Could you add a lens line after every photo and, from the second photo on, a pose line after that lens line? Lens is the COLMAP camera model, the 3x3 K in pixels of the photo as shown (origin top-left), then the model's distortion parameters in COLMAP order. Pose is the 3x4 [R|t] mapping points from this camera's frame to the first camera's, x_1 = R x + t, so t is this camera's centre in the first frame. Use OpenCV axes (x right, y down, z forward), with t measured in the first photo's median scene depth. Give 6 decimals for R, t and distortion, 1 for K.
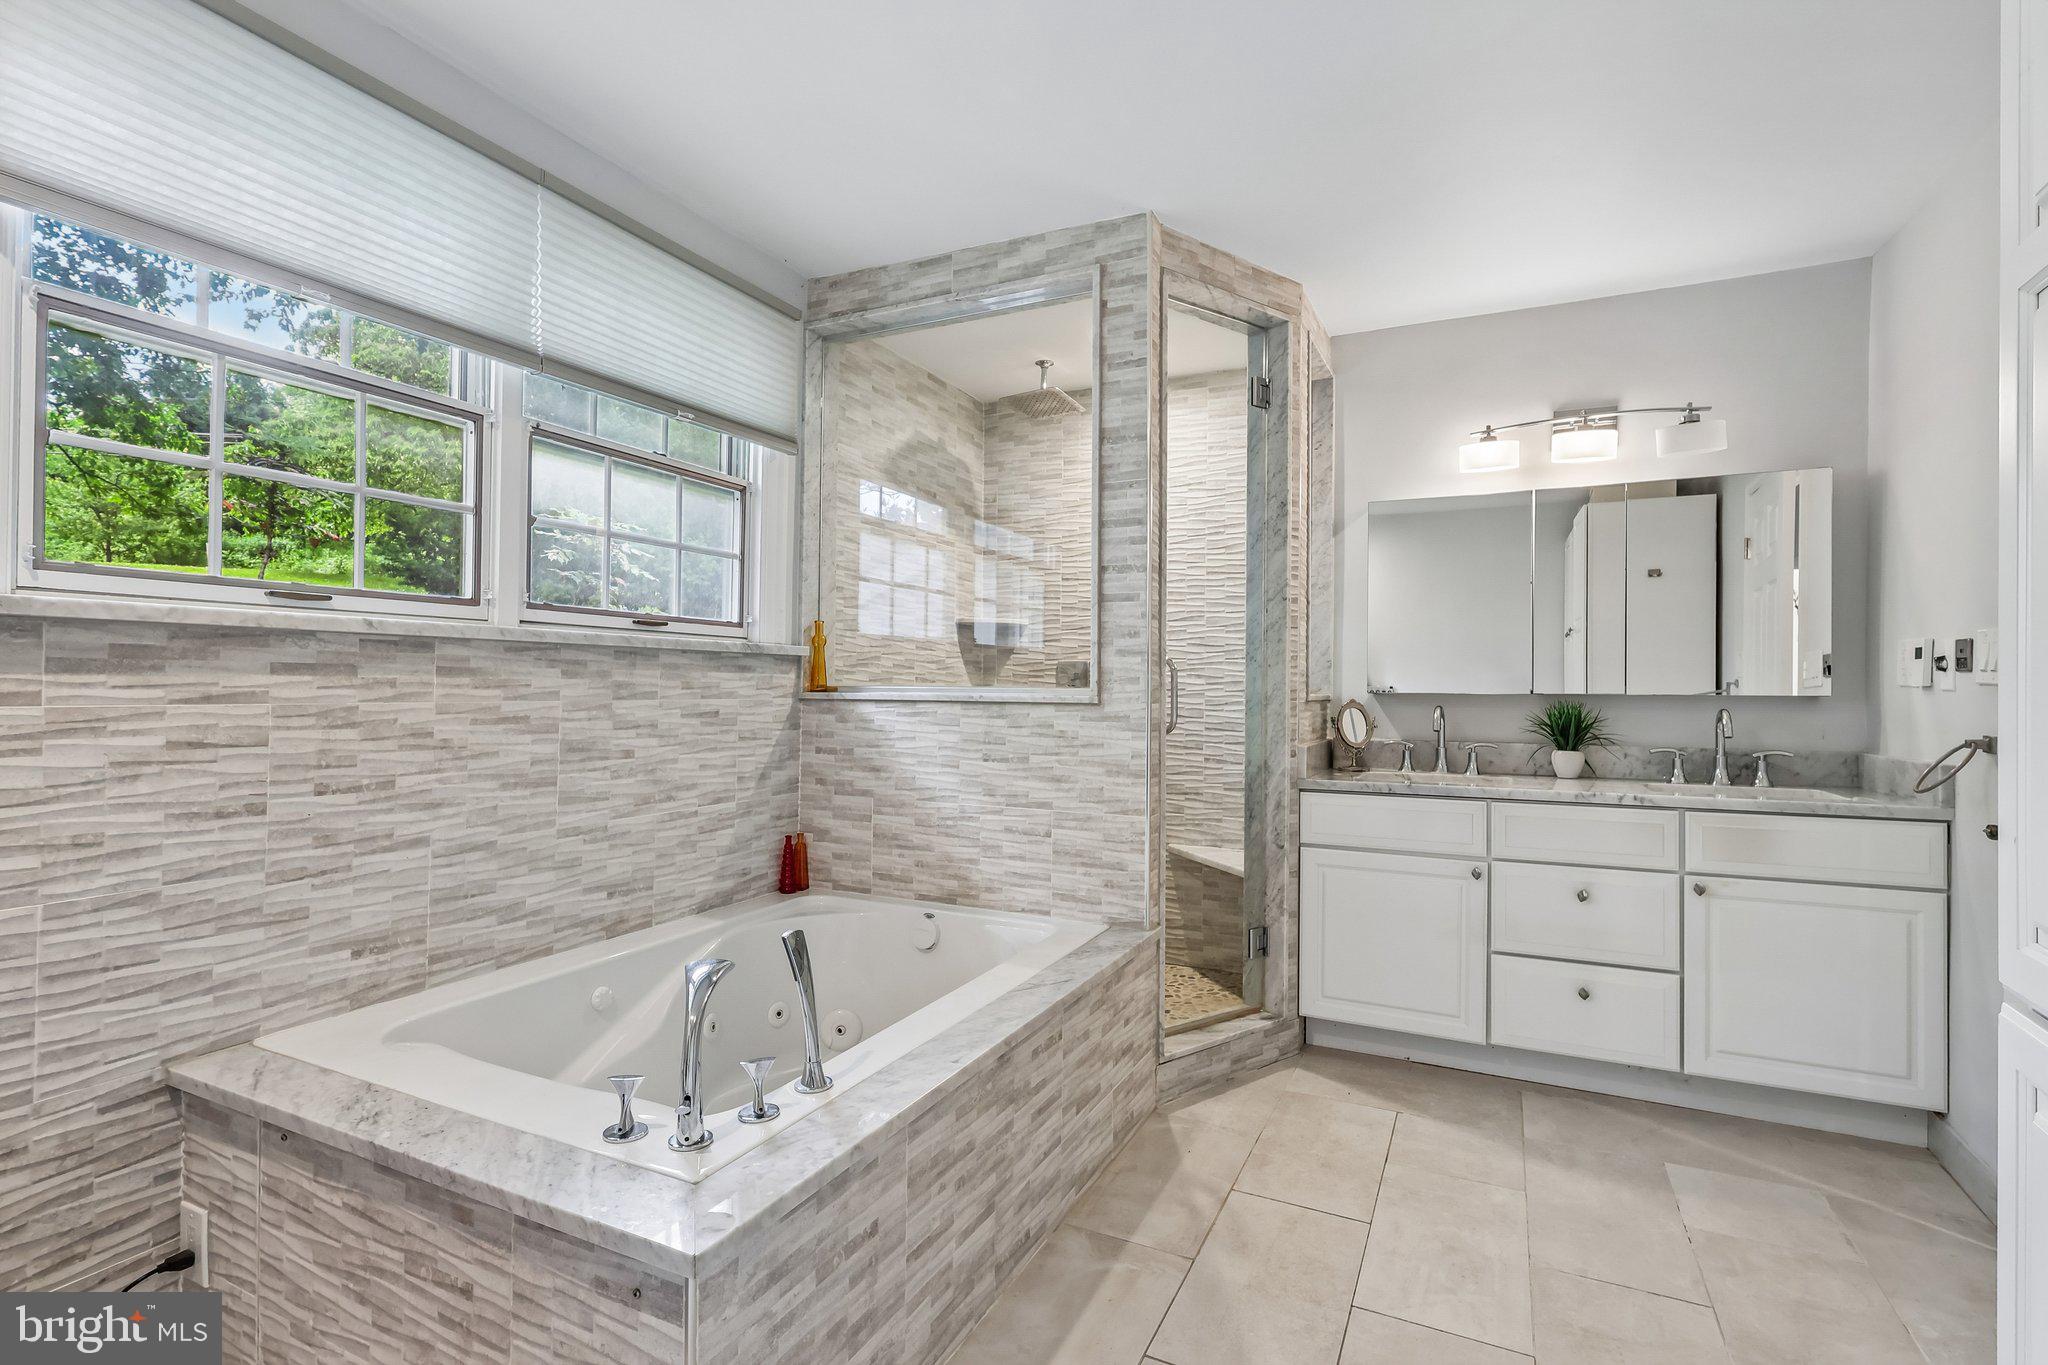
lens RADIAL K [[936.9, 0, 1029.0], [0, 936.9, 689.1], [0, 0, 1]] dist [-0.001850, -0.000419]
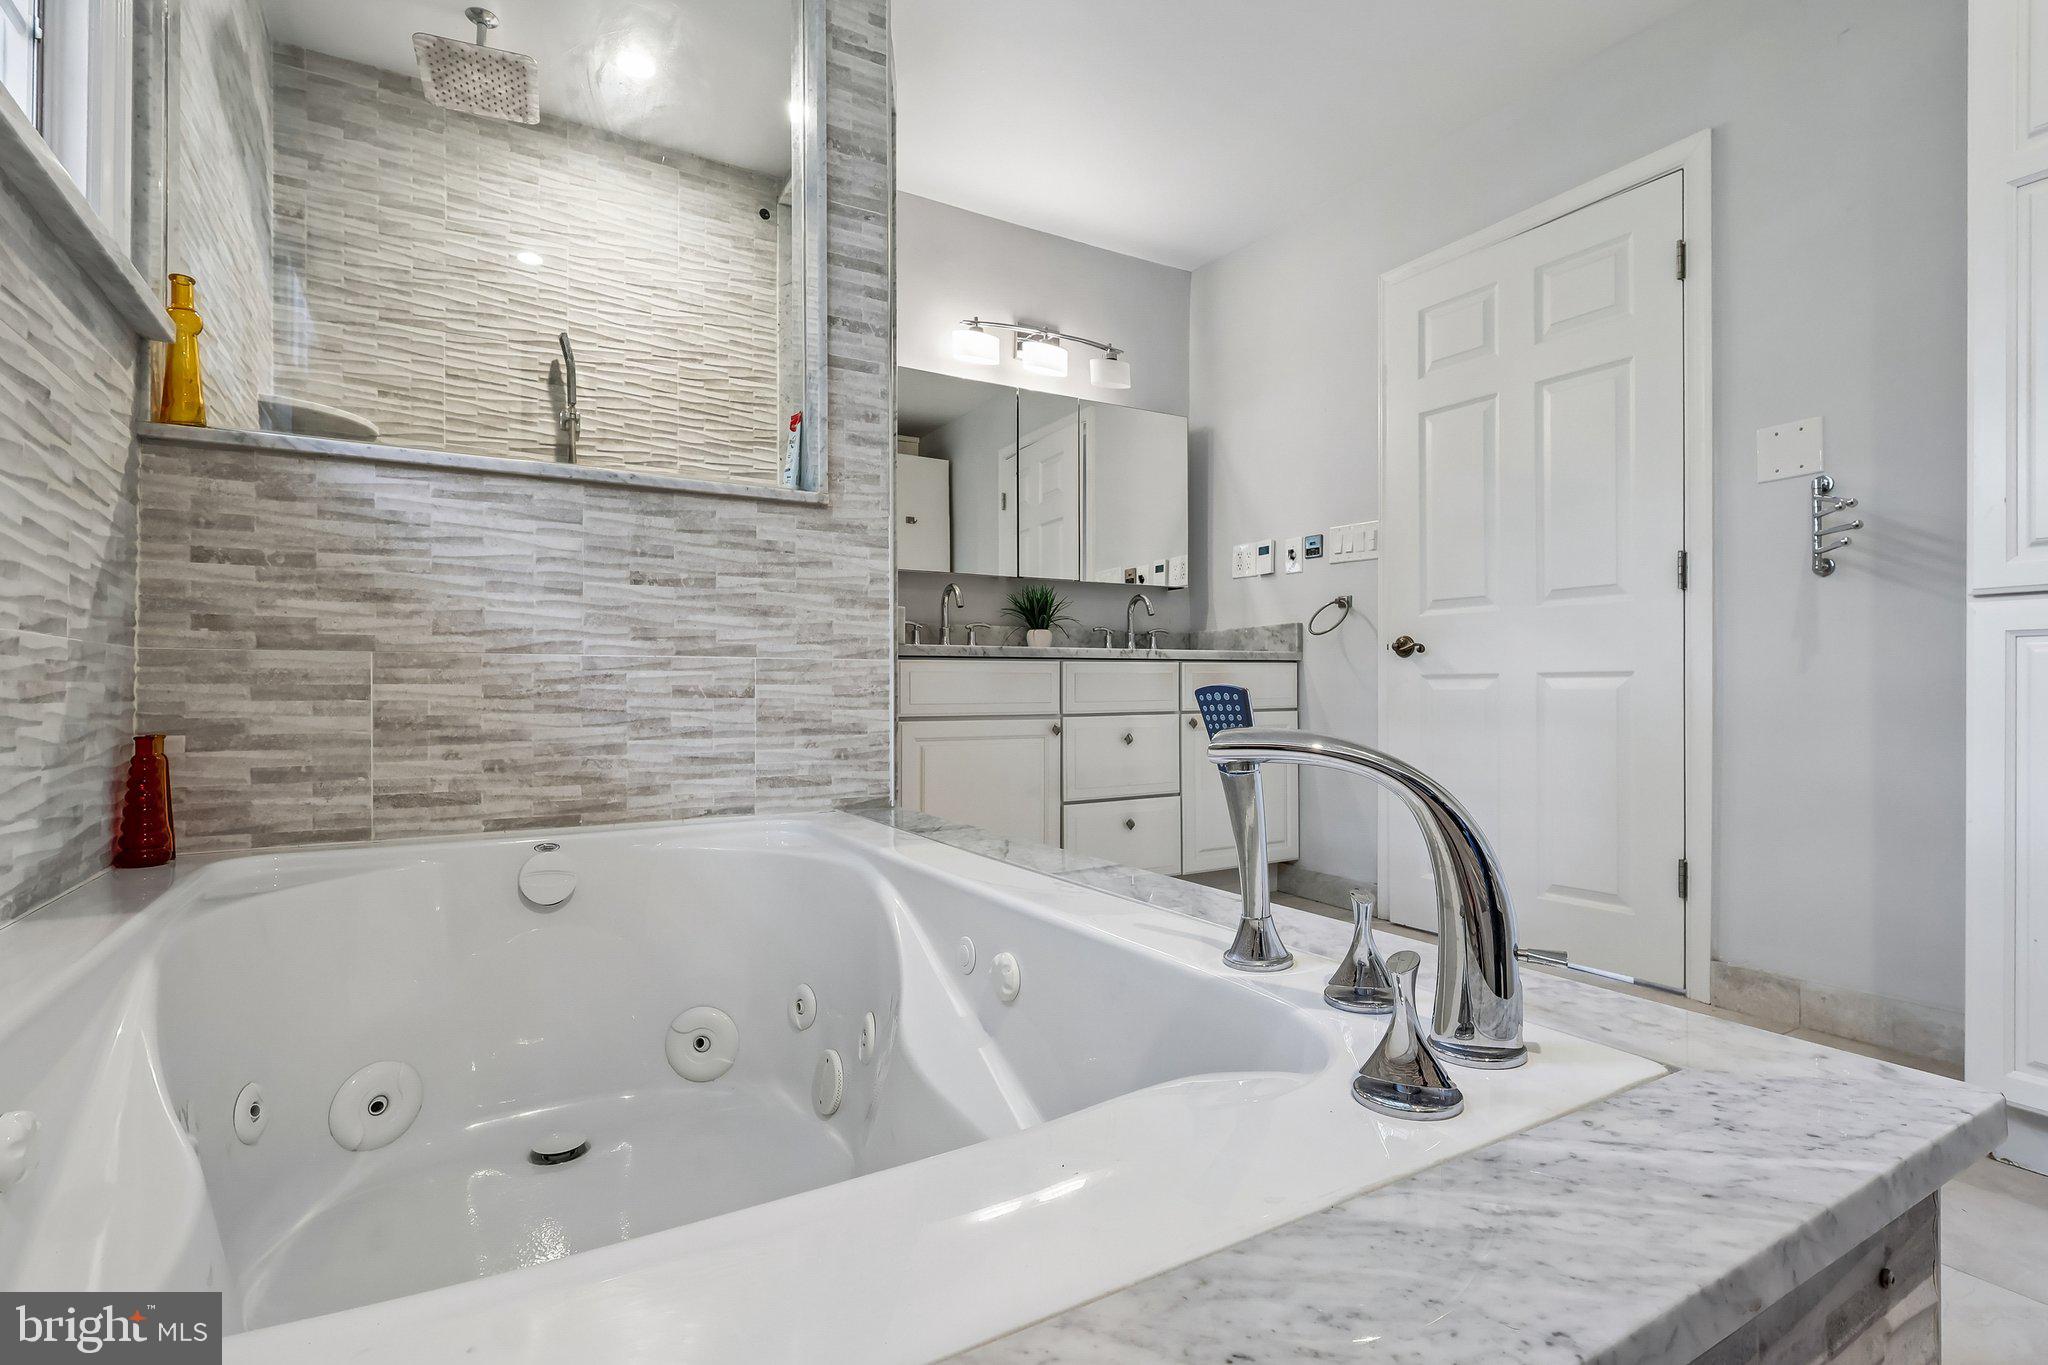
lens RADIAL K [[946.6, 0, 1022.6], [0, 946.6, 689.2], [0, 0, 1]] dist [-0.002577, 0.000348]
pose [[0.564757, -0.012541, 0.825162, -0.417682], [0.004778, 0.999917, 0.011926, 0.140384], [-0.825243, -0.002793, 0.564770, 0.437679]]
